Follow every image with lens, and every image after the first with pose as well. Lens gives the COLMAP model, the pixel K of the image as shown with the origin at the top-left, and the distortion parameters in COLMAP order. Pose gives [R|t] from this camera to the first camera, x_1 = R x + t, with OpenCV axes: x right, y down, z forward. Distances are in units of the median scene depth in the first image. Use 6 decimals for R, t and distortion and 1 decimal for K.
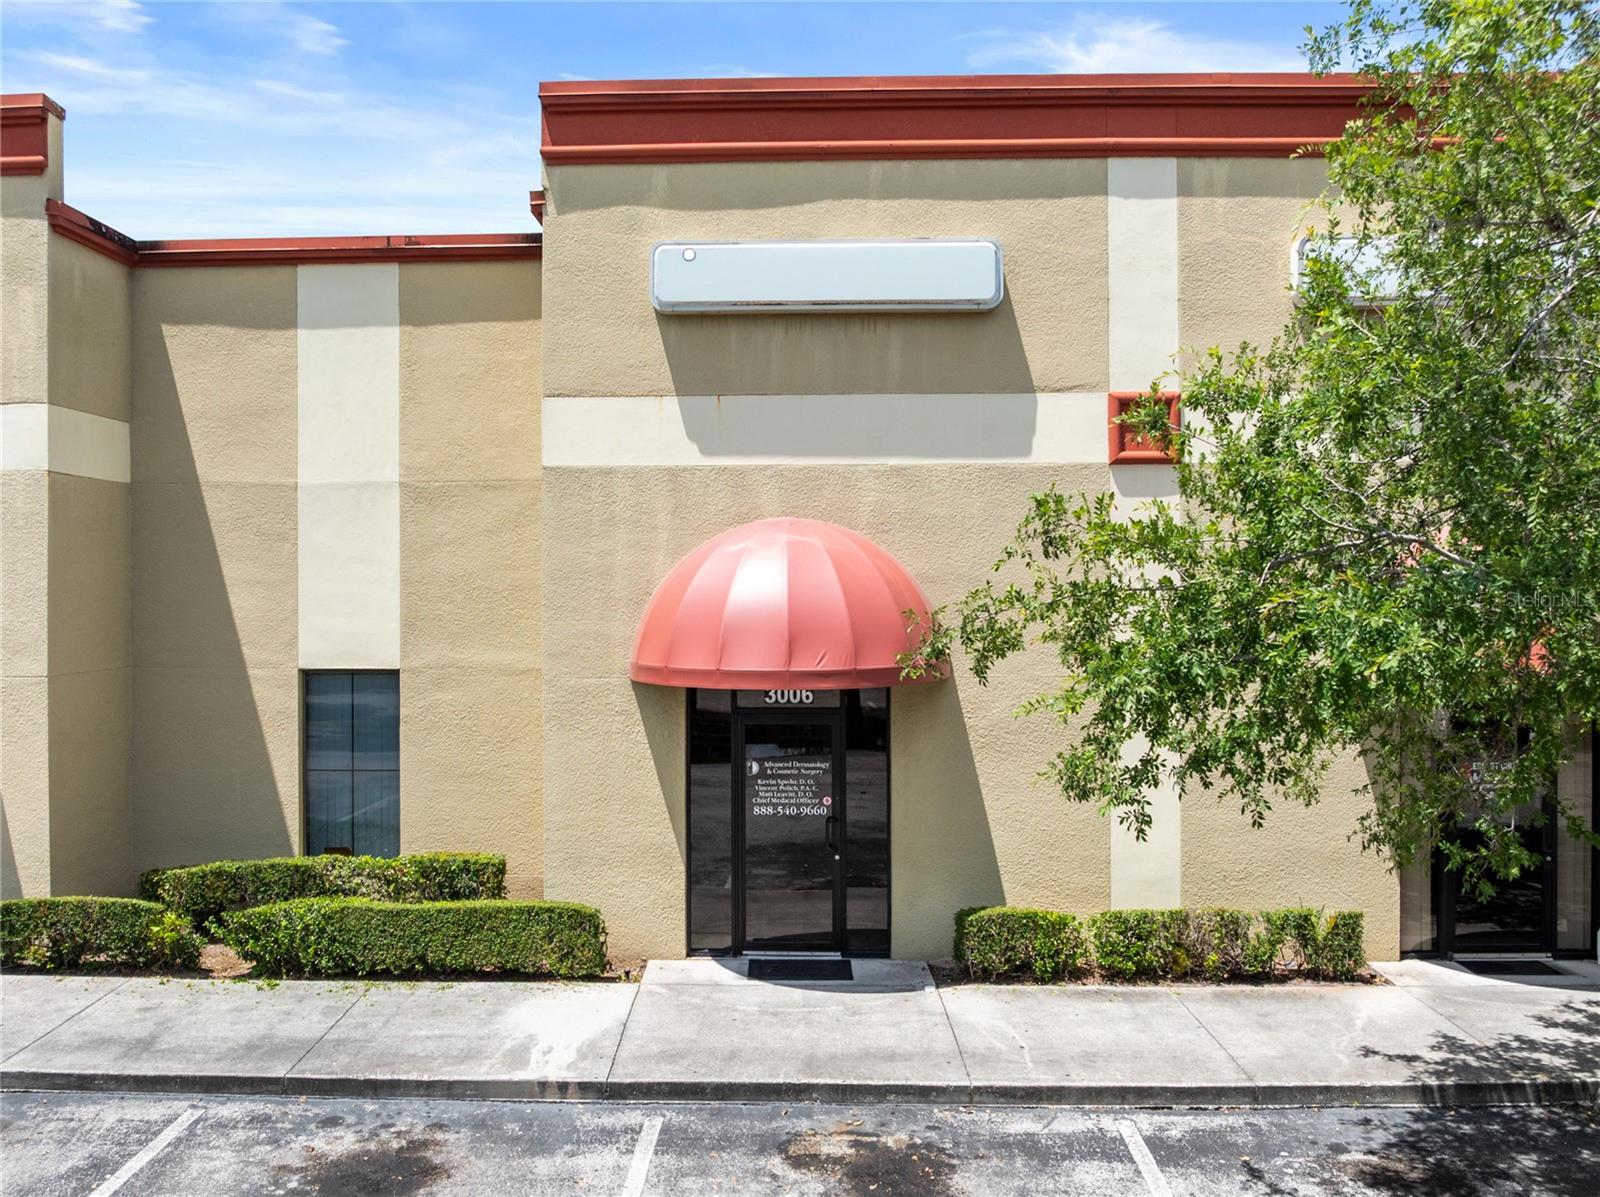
lens RADIAL K [[1362.9, 0, 800.0], [0, 1362.9, 598.5], [0, 0, 1]] dist [-0.058315, -0.004152]
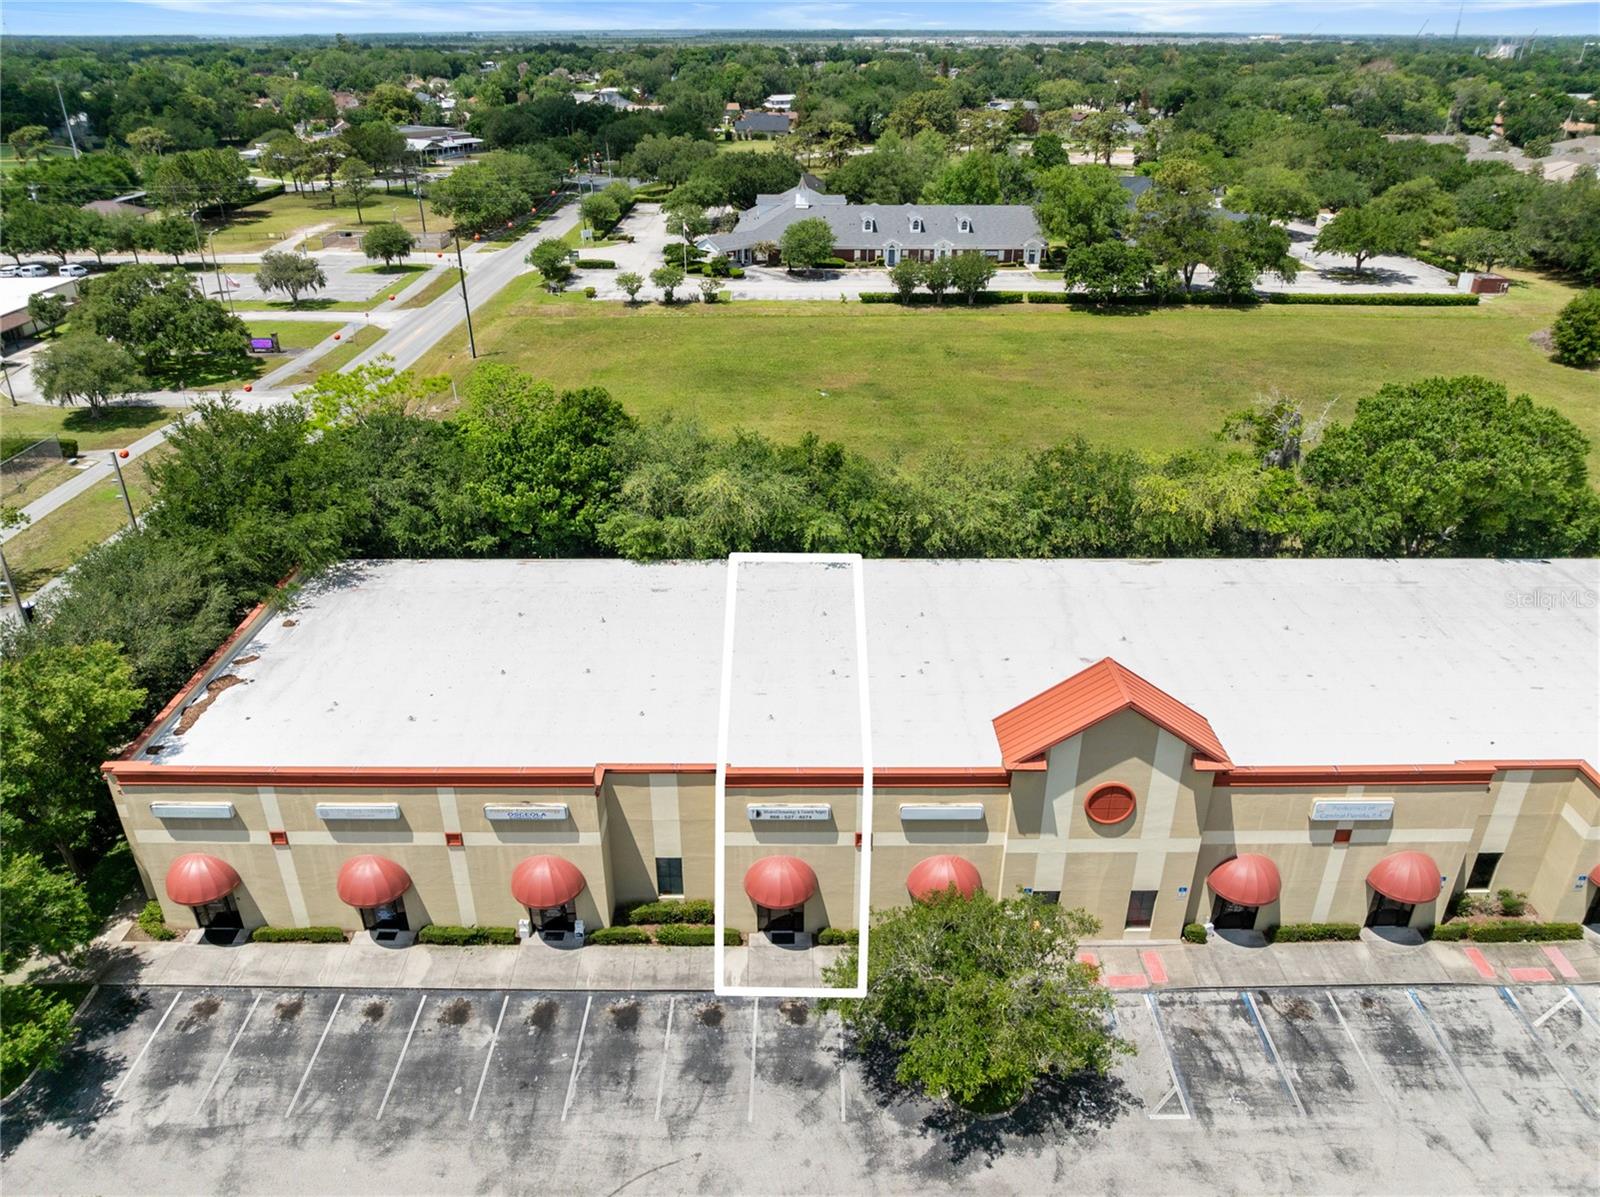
lens RADIAL K [[1128.4, 0, 816.8], [0, 1128.4, 606.4], [0, 0, 1]] dist [-0.036242, -0.005278]
pose [[0.999730, 0.002647, 0.023094, 0.022138], [-0.012926, 0.889037, 0.457653, -2.400322], [-0.019320, -0.457827, 0.888831, -1.806142]]
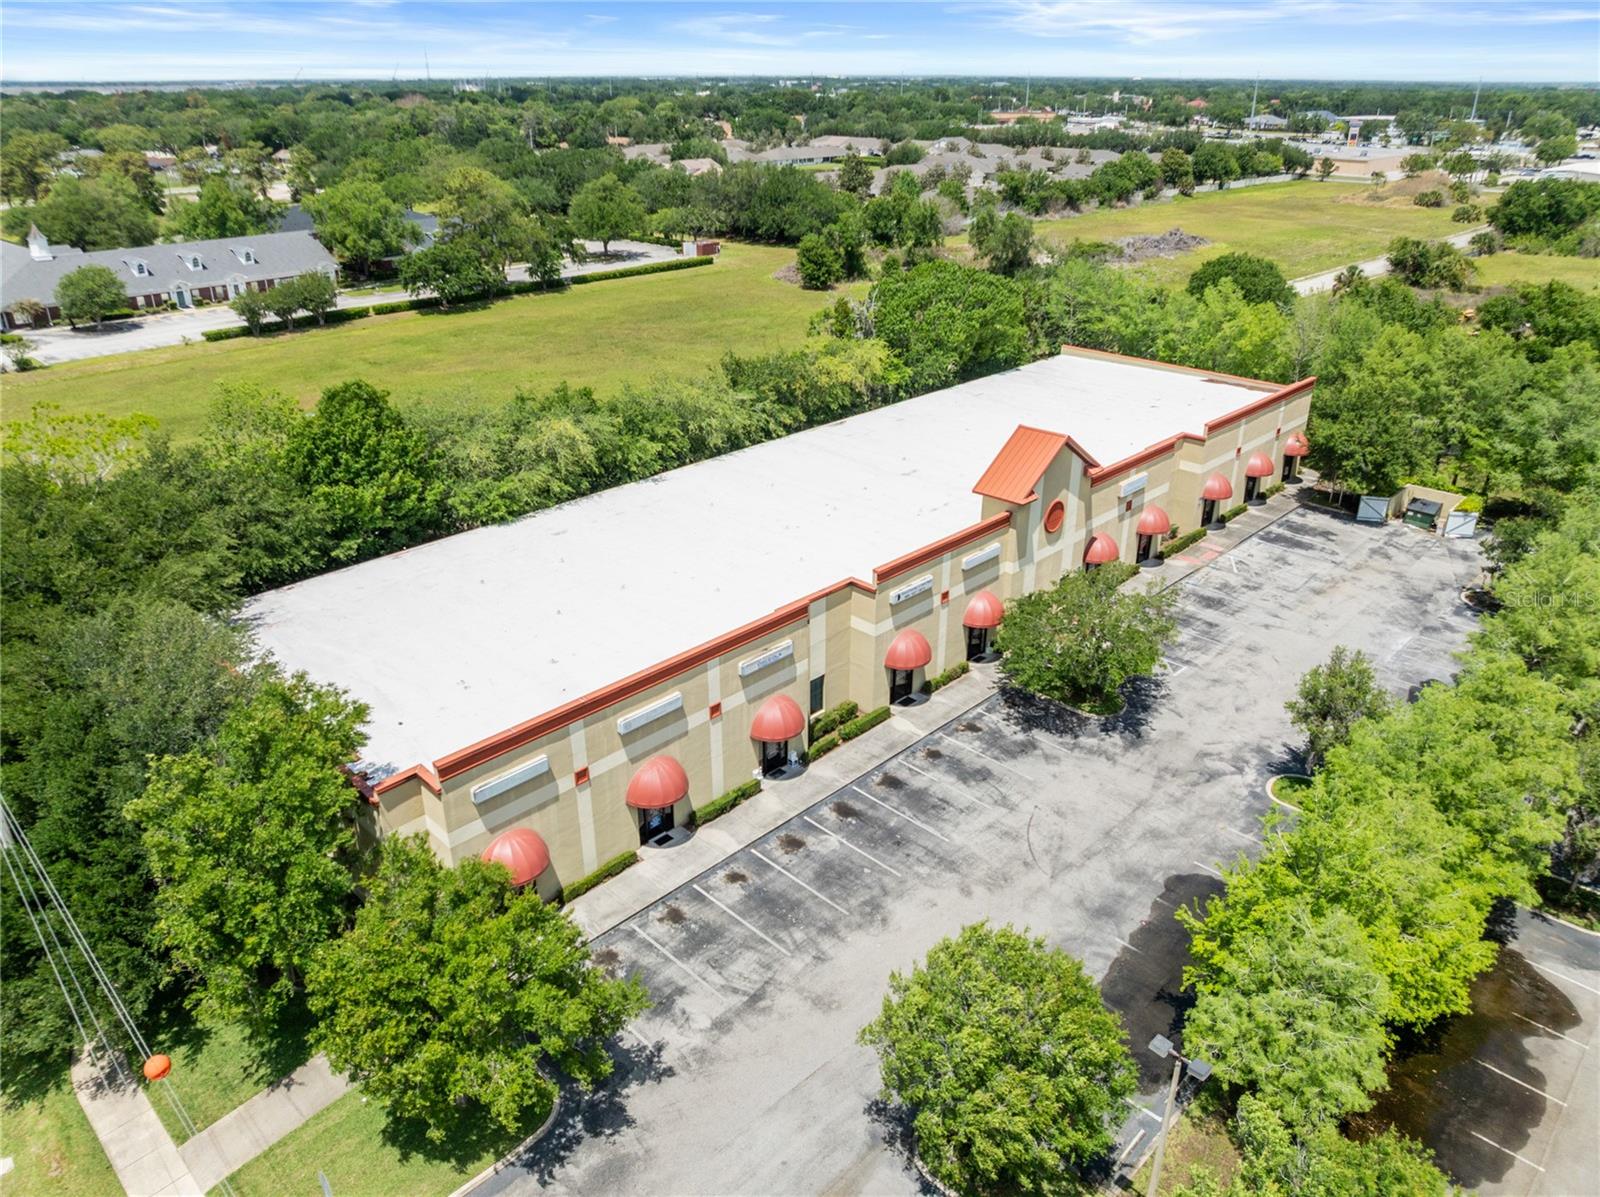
lens RADIAL K [[1096.8, 0, 800.0], [0, 1096.8, 598.5], [0, 0, 1]] dist [-0.017801, -0.000678]
pose [[0.692816, -0.301536, 0.655043, -3.243336], [-0.004809, 0.906424, 0.422341, -2.067082], [-0.721098, -0.295755, 0.626535, -1.446917]]
